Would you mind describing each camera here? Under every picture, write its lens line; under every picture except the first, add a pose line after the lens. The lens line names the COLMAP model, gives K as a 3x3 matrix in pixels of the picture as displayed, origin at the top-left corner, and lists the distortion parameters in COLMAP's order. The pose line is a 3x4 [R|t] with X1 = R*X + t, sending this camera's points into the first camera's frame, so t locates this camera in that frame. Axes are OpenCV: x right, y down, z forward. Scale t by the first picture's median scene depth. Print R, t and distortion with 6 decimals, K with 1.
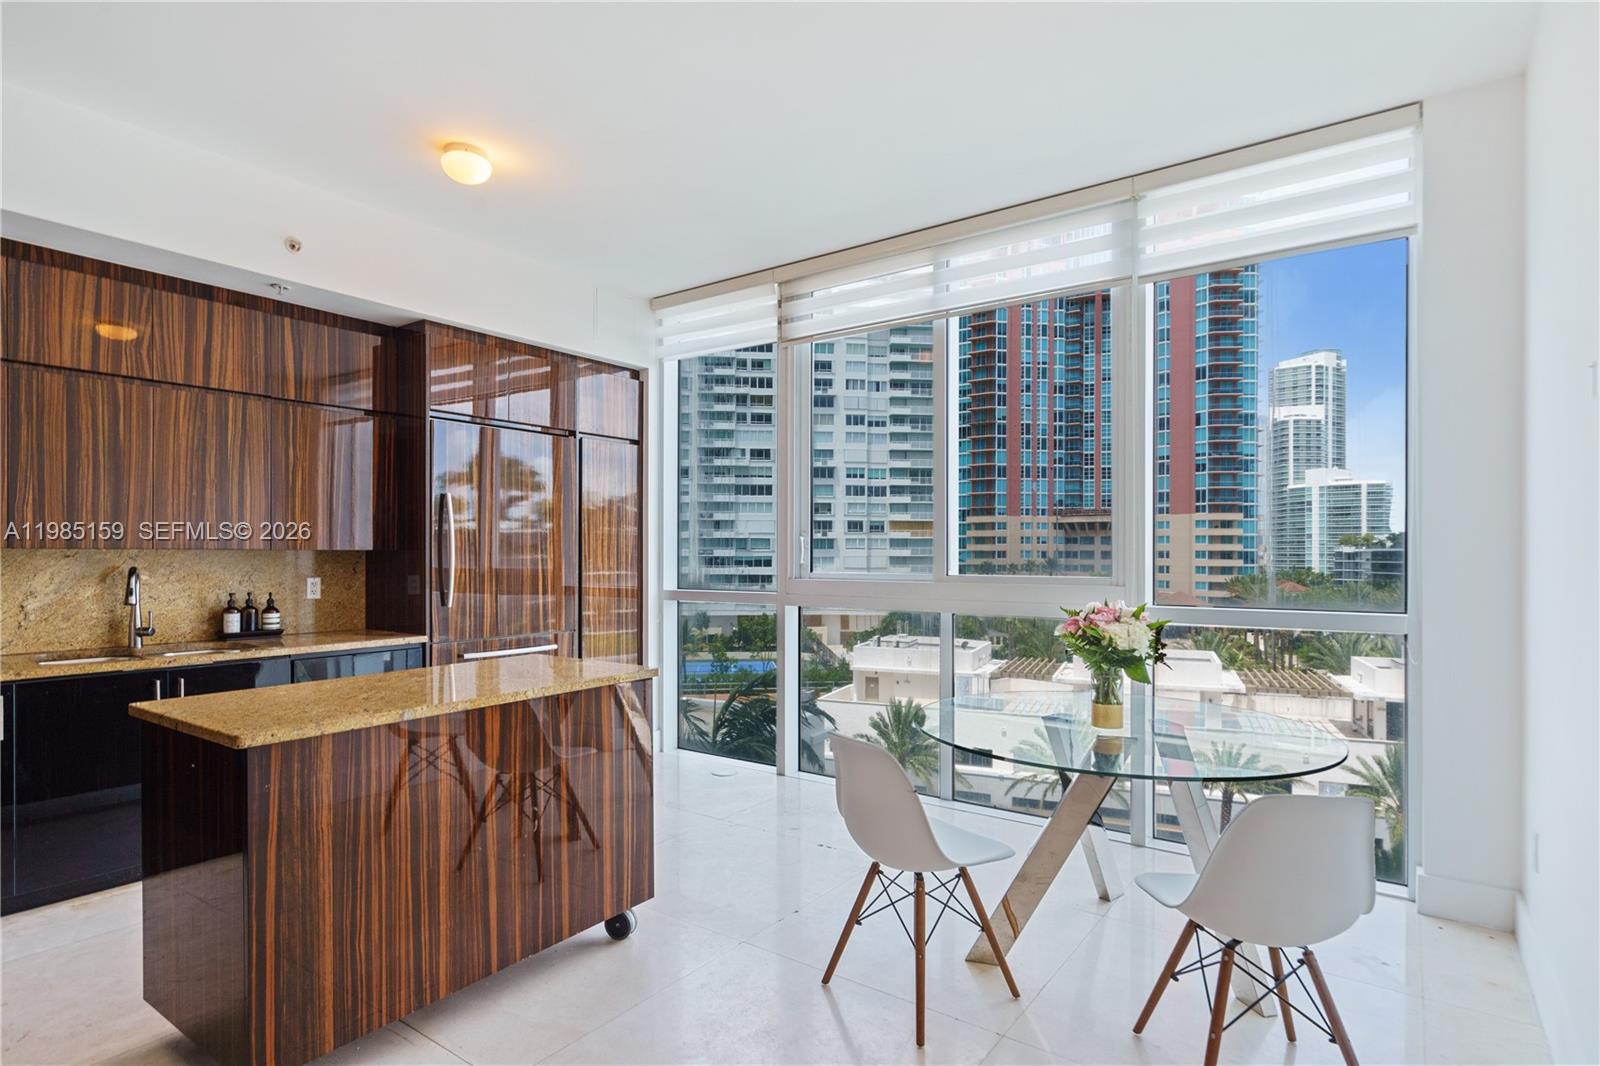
lens RADIAL K [[825.1, 0, 800.3], [0, 825.1, 554.5], [0, 0, 1]] dist [0.001495, 0.000257]
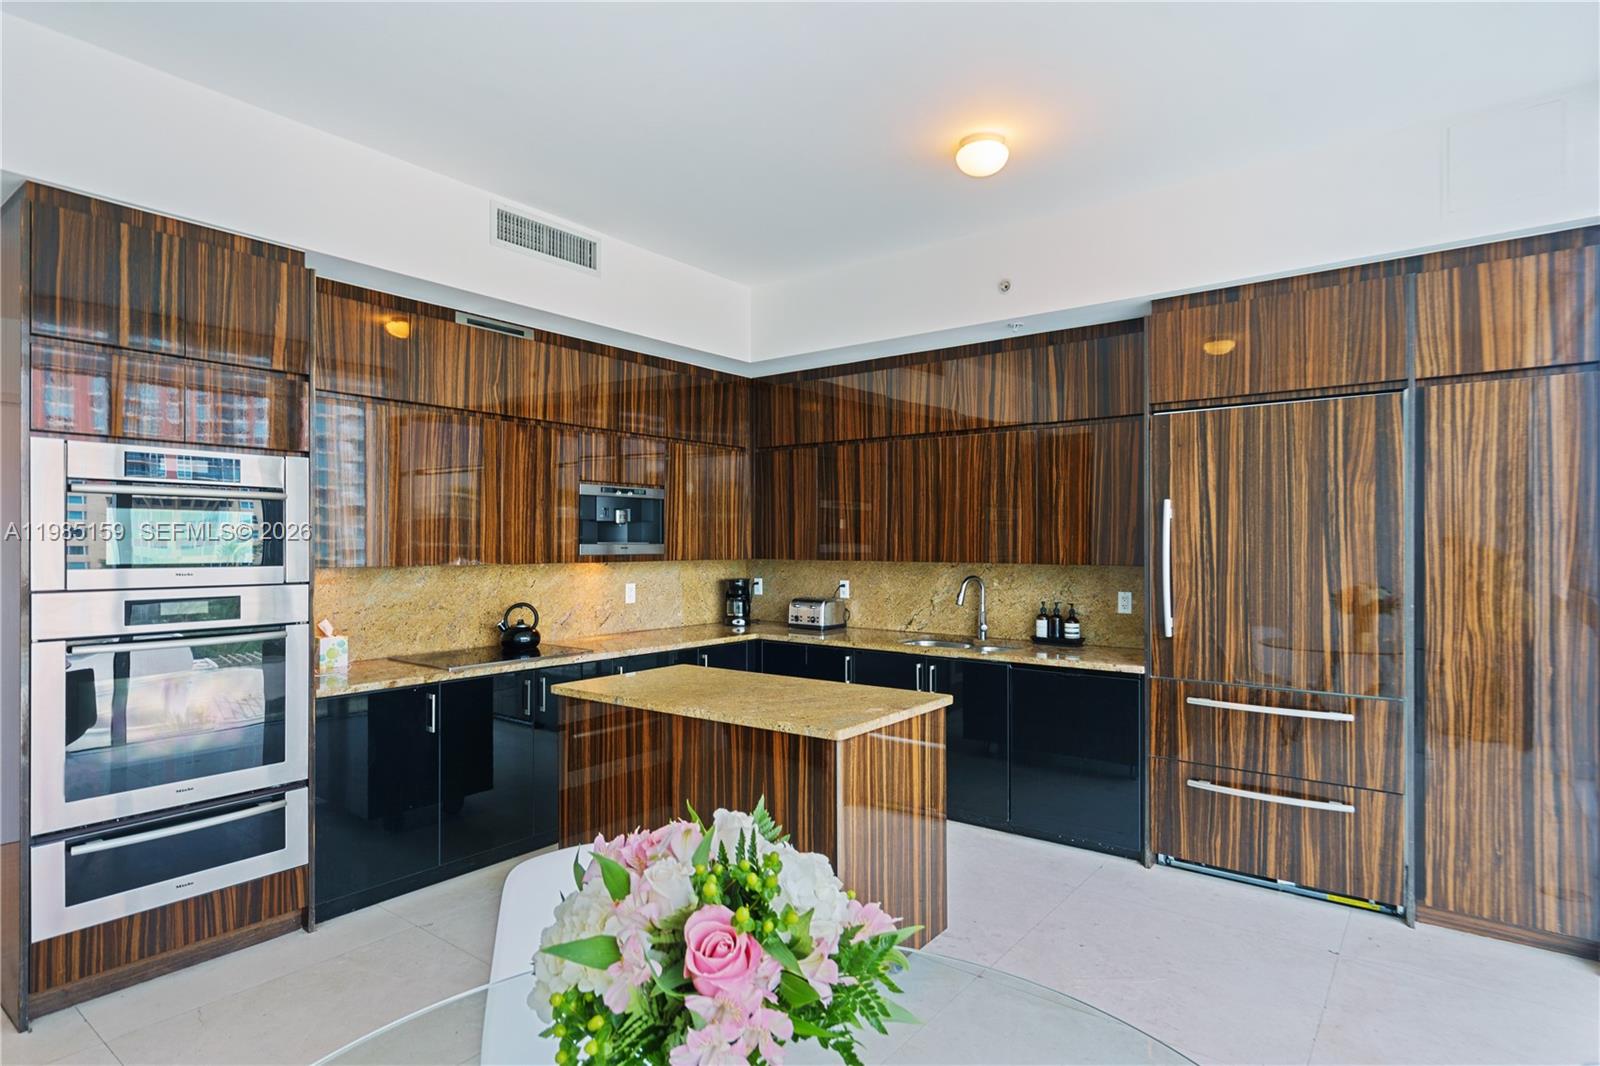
lens RADIAL K [[841.9, 0, 800.0], [0, 841.9, 533.0], [0, 0, 1]] dist [0.000135, 0.000035]
pose [[-0.030418, -0.013454, -0.999447, 0.070192], [-0.001207, 0.999909, -0.013423, -0.004613], [0.999537, 0.000798, -0.030431, 0.106473]]
